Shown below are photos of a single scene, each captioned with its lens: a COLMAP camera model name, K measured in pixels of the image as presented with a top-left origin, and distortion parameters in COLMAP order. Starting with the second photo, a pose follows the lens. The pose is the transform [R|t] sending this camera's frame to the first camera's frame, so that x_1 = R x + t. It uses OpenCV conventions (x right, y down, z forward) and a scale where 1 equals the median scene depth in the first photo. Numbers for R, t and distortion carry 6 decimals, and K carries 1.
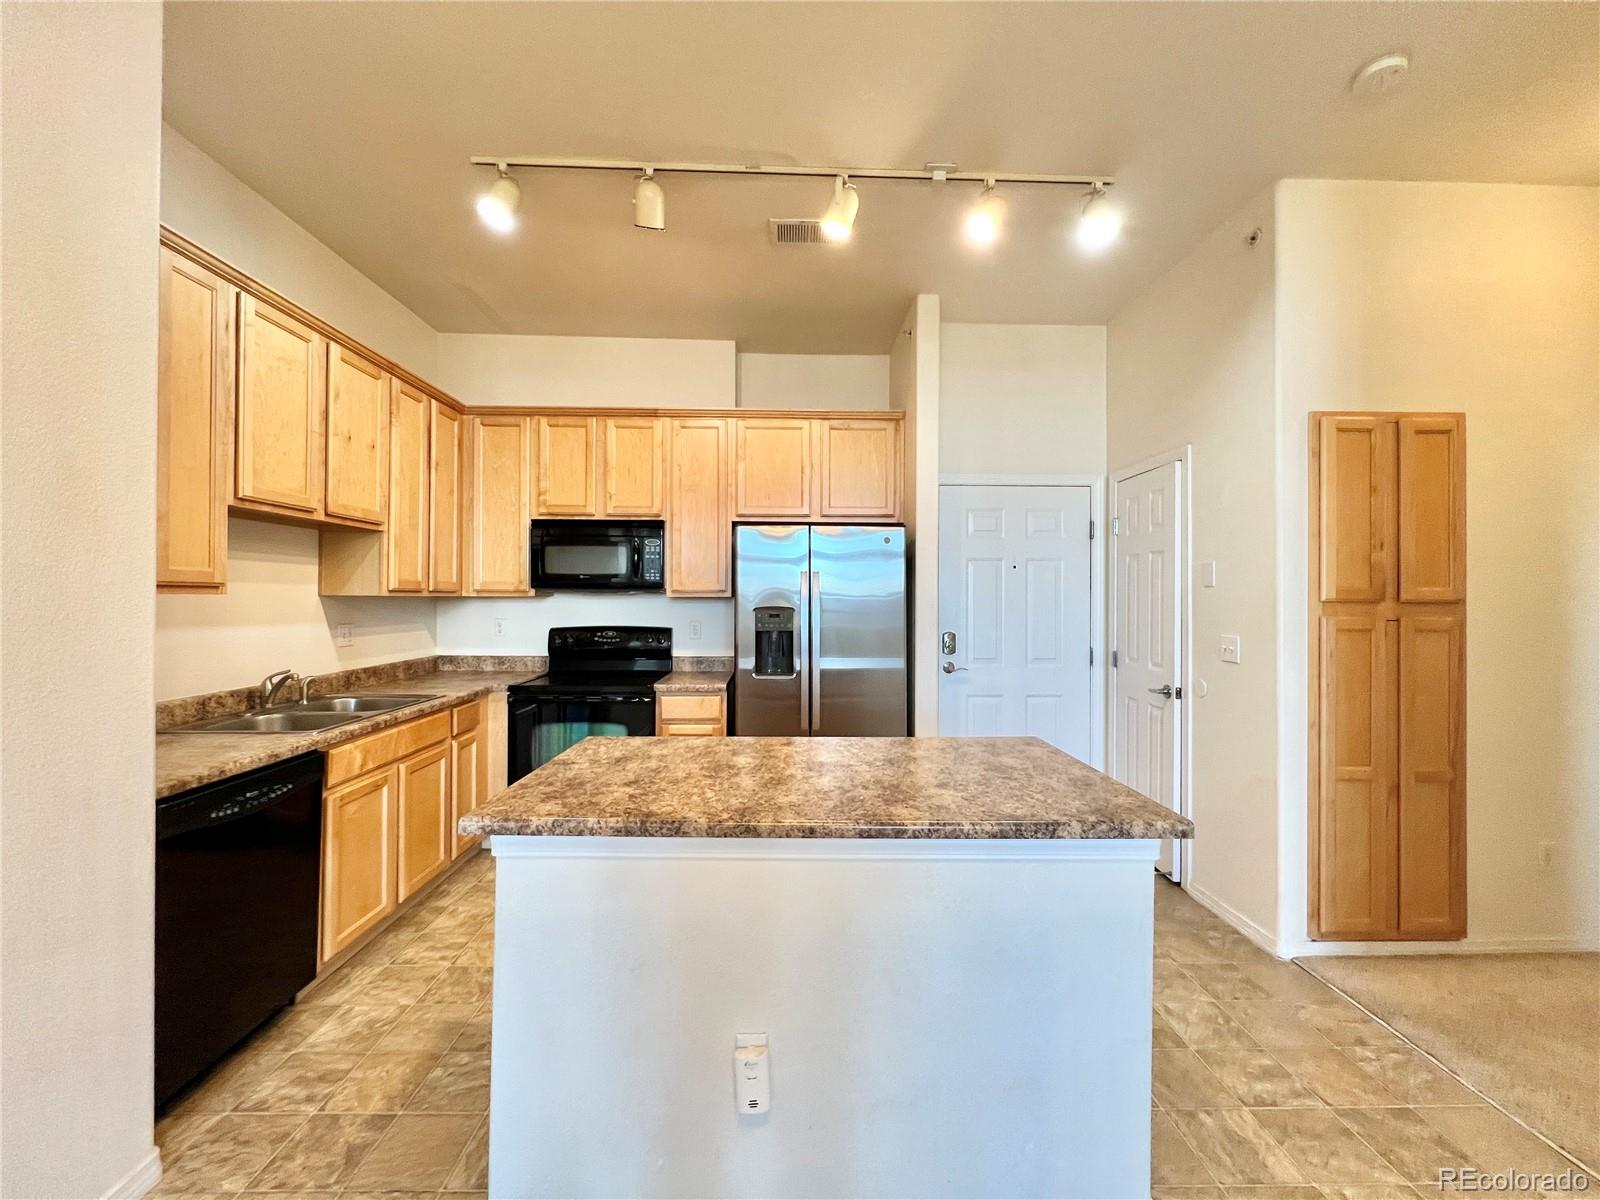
lens RADIAL K [[637.1, 0, 795.0], [0, 637.1, 597.4], [0, 0, 1]] dist [-0.000257, -0.000481]
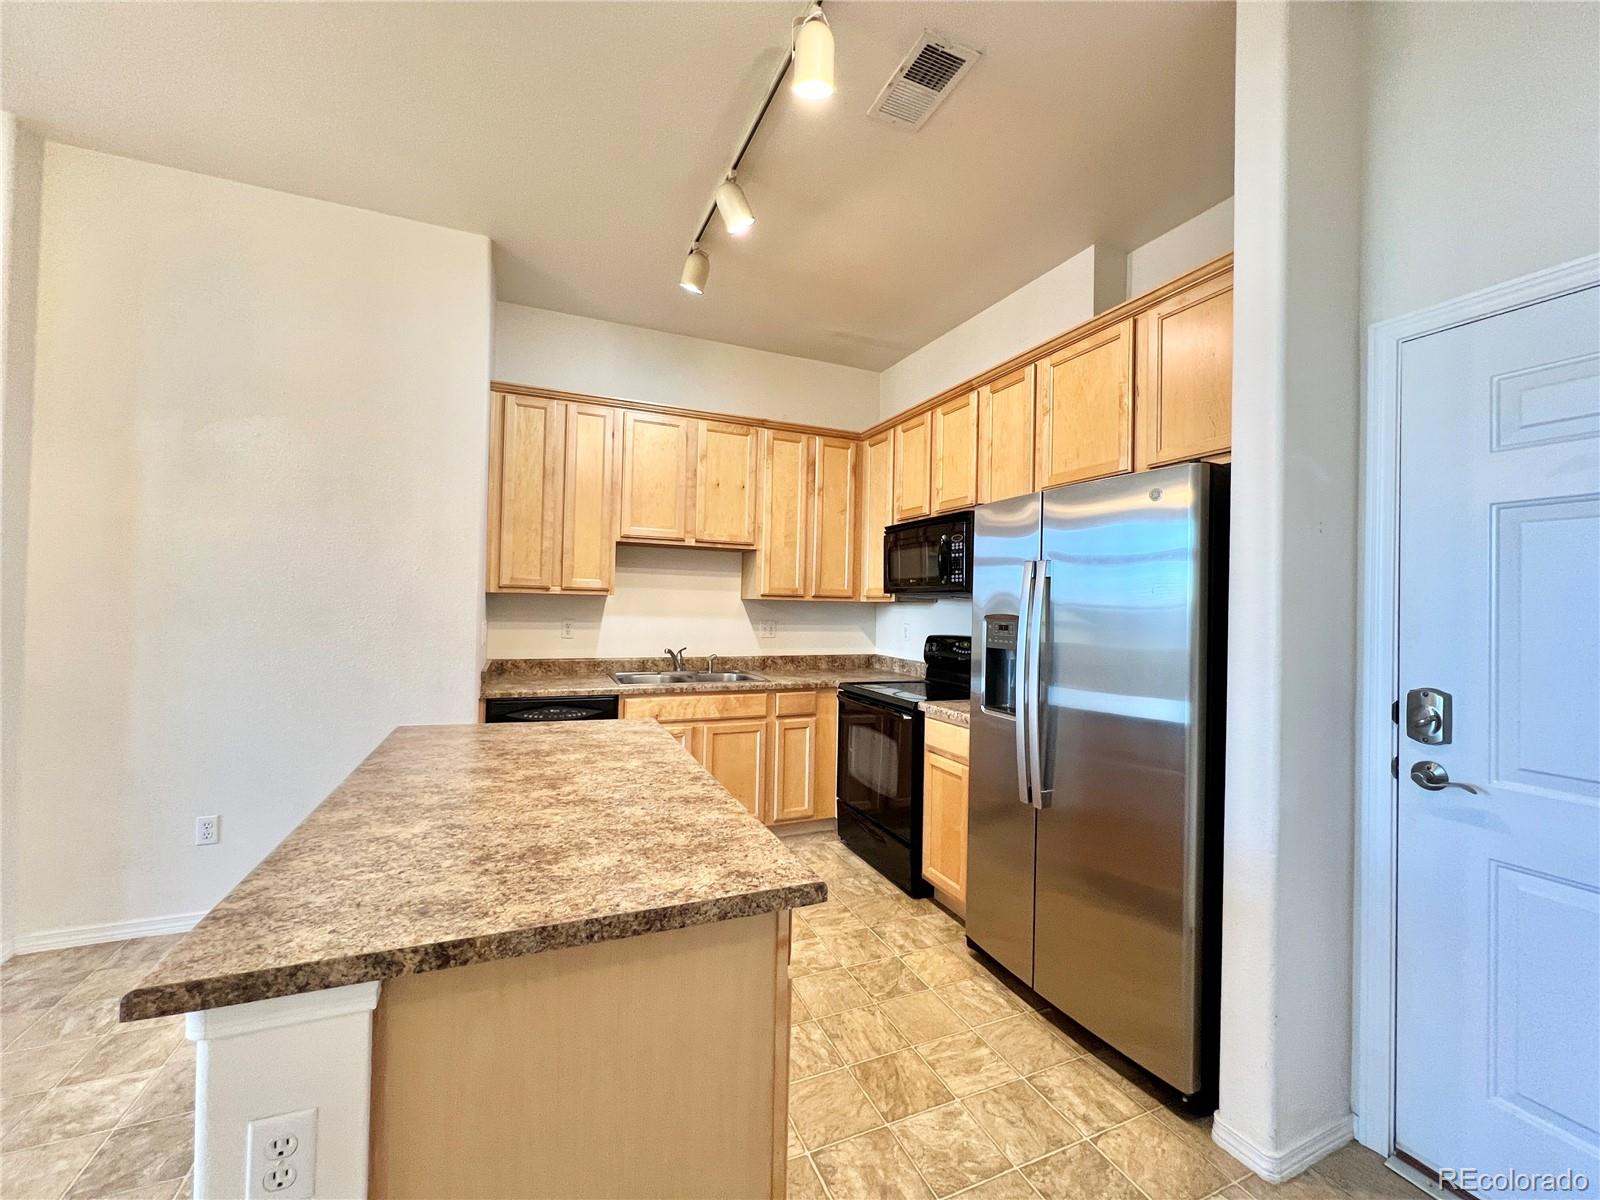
lens RADIAL K [[637.1, 0, 795.8], [0, 637.1, 594.9], [0, 0, 1]] dist [-0.000257, -0.000481]
pose [[0.375484, -0.010083, -0.926774, 0.531157], [-0.017770, 0.999679, -0.018076, 0.009626], [0.926659, 0.023256, 0.375184, 0.523162]]
